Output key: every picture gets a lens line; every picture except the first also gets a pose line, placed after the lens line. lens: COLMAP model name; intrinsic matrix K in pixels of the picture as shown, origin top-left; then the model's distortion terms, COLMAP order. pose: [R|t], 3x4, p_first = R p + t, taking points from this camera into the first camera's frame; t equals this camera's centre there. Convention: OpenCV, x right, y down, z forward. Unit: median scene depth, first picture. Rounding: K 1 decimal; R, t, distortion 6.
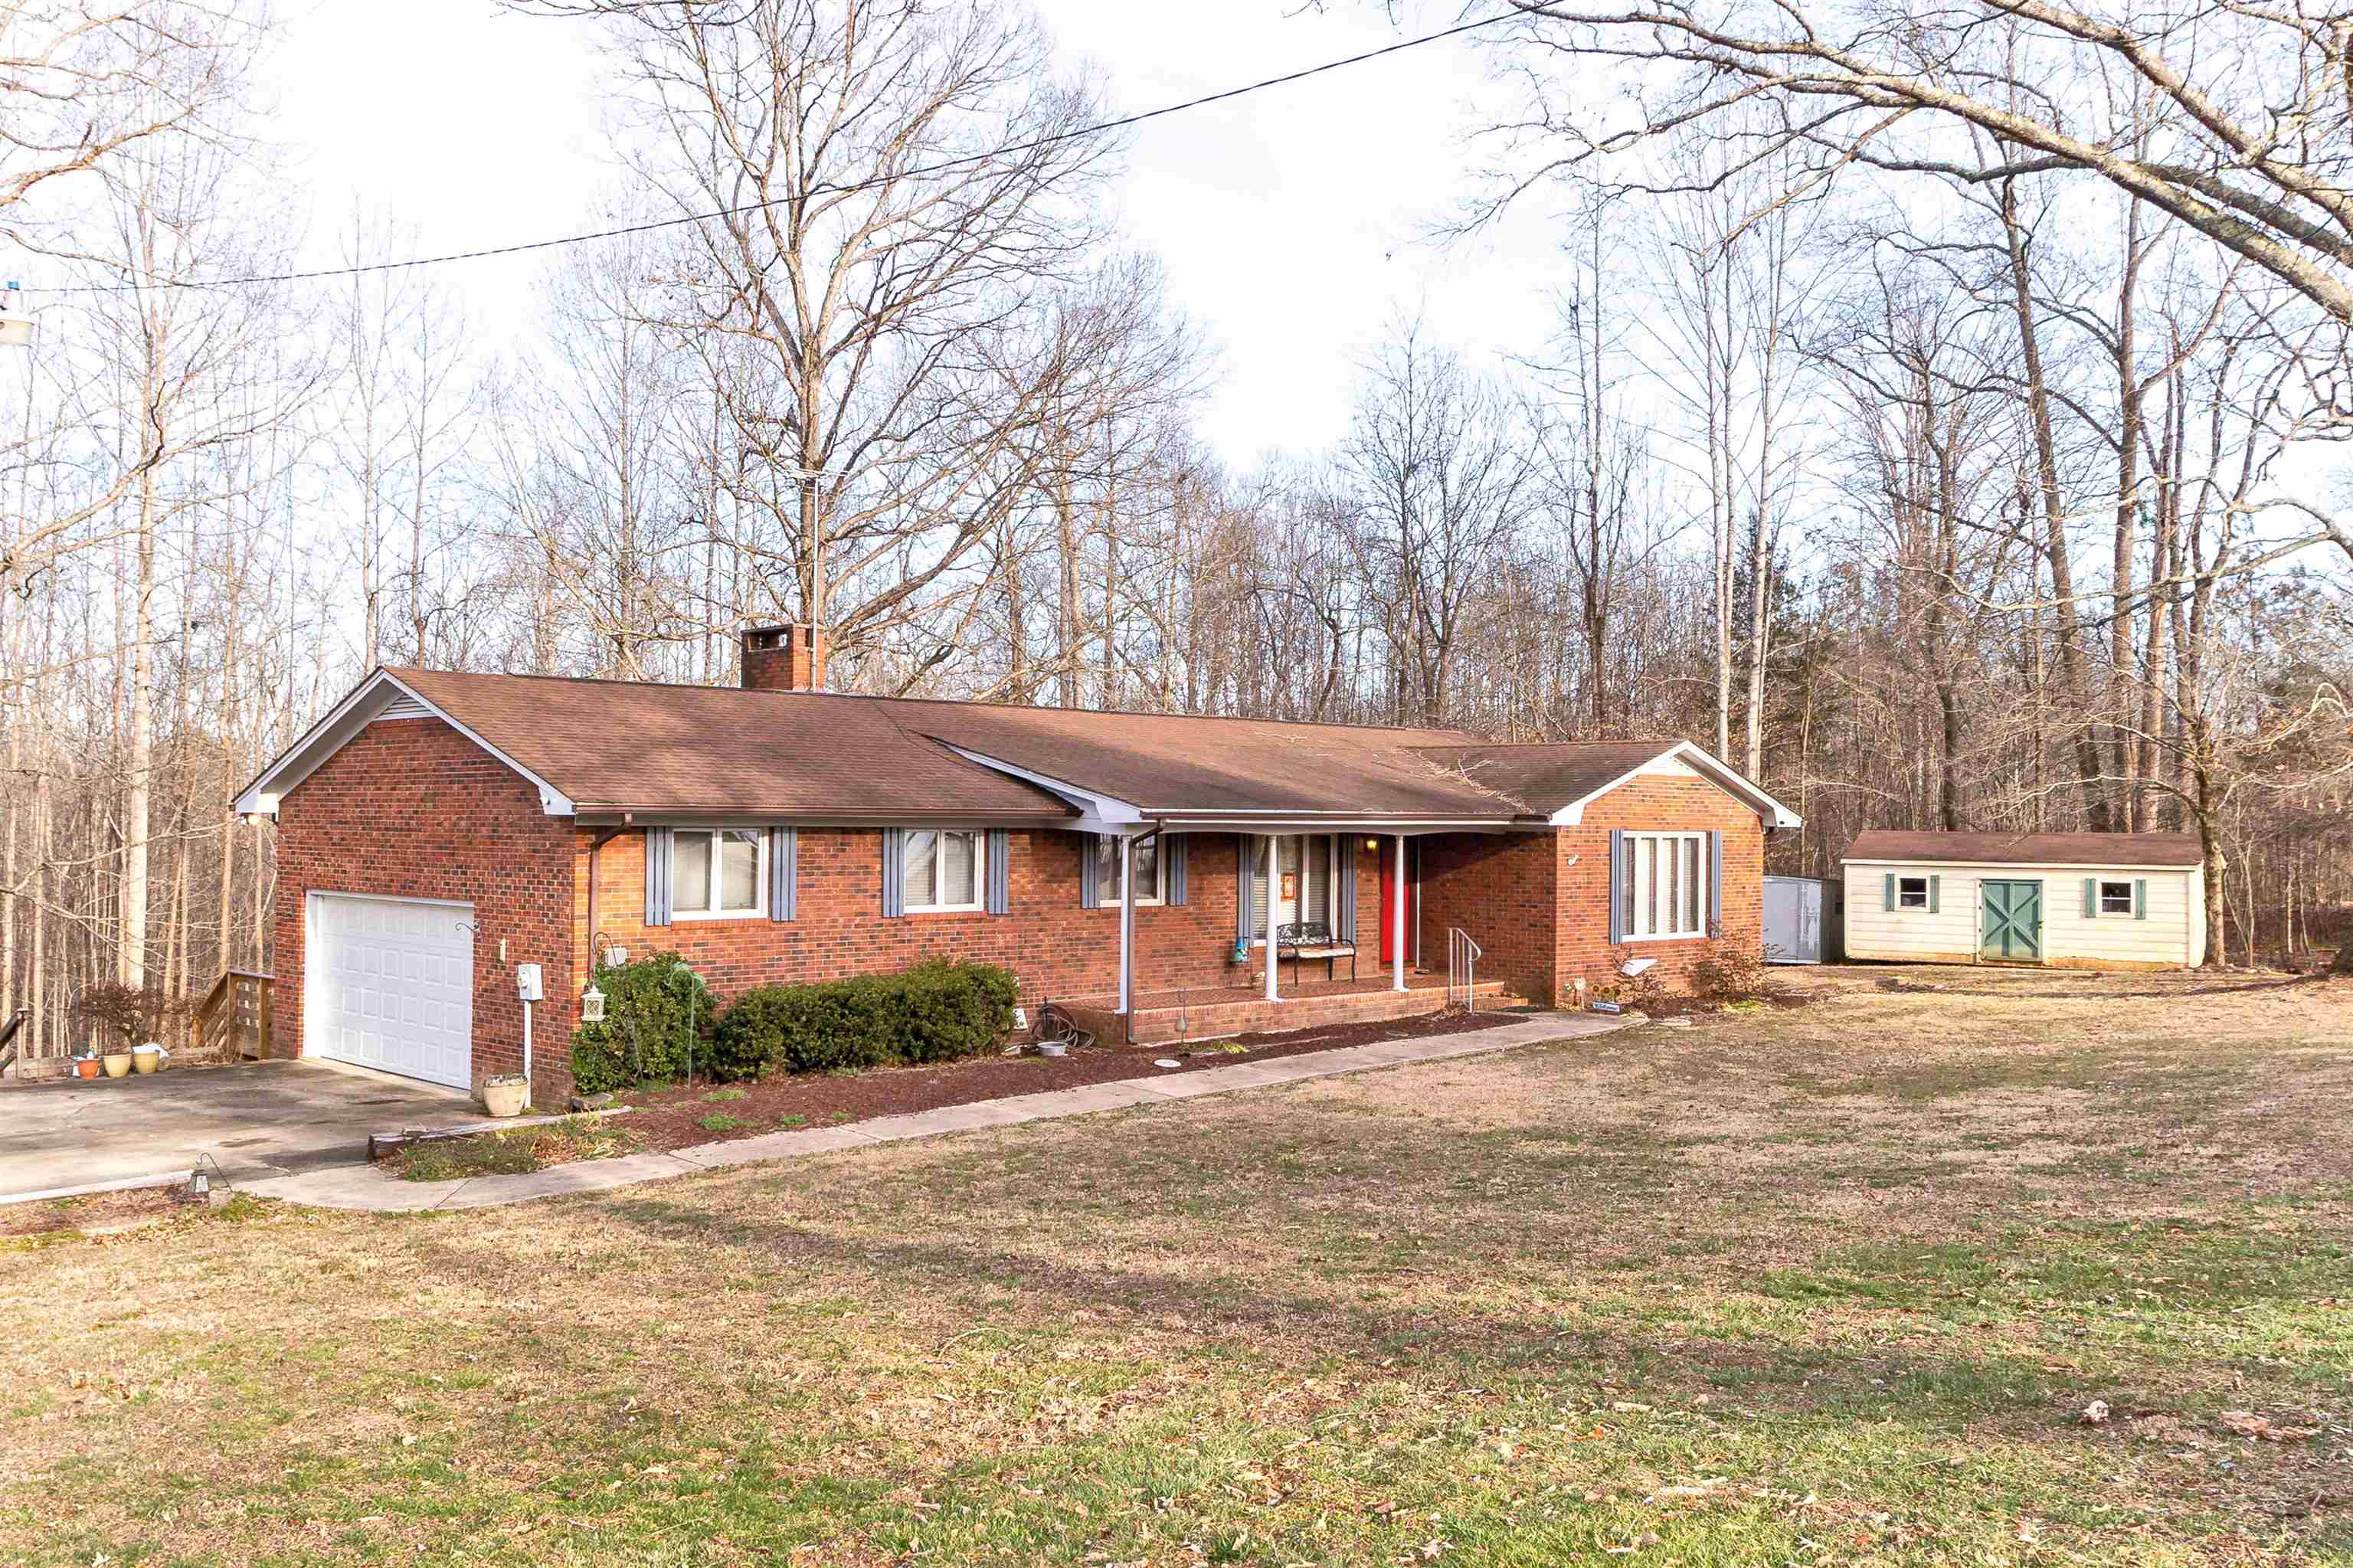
lens RADIAL K [[1726.4, 0, 1165.4], [0, 1726.4, 762.3], [0, 0, 1]] dist [-0.000526, -0.000718]
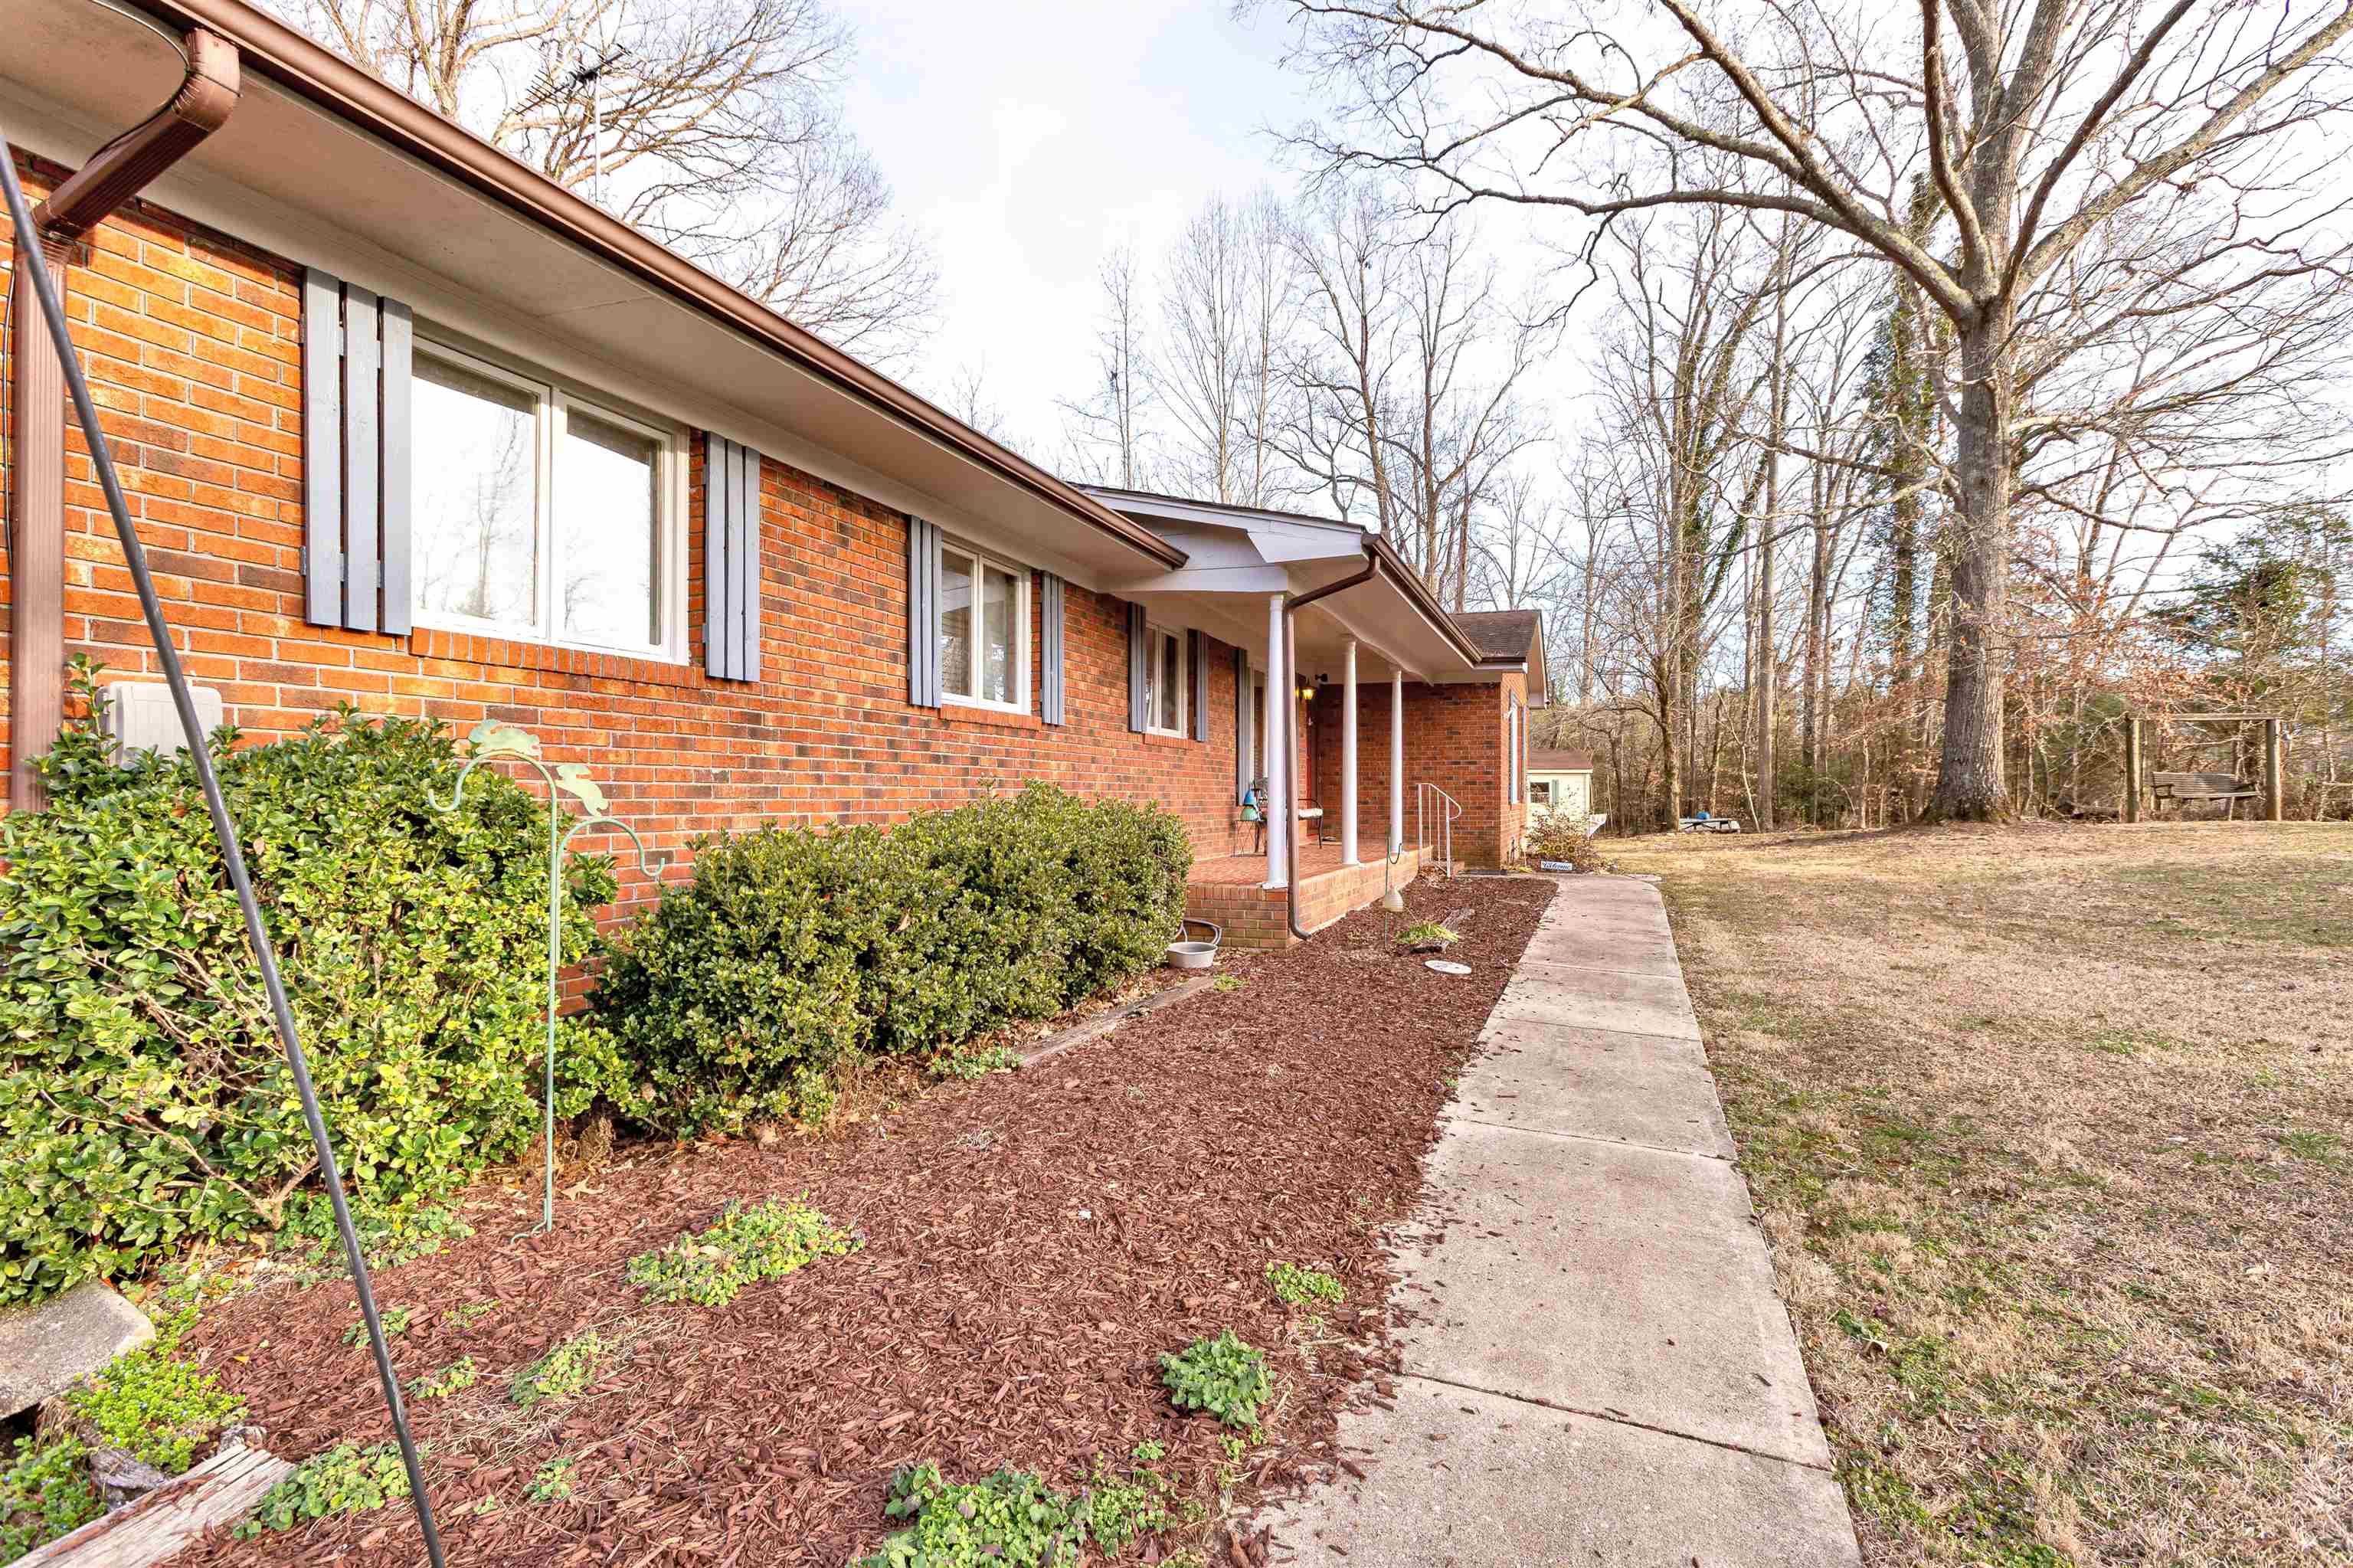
lens RADIAL K [[1062.0, 0, 1186.2], [0, 1062.0, 788.3], [0, 0, 1]] dist [-0.012794, 0.000174]
pose [[0.904607, -0.003191, 0.426235, -0.216551], [-0.012526, 0.999341, 0.034066, 0.100714], [-0.426063, -0.036155, 0.903971, 0.692926]]
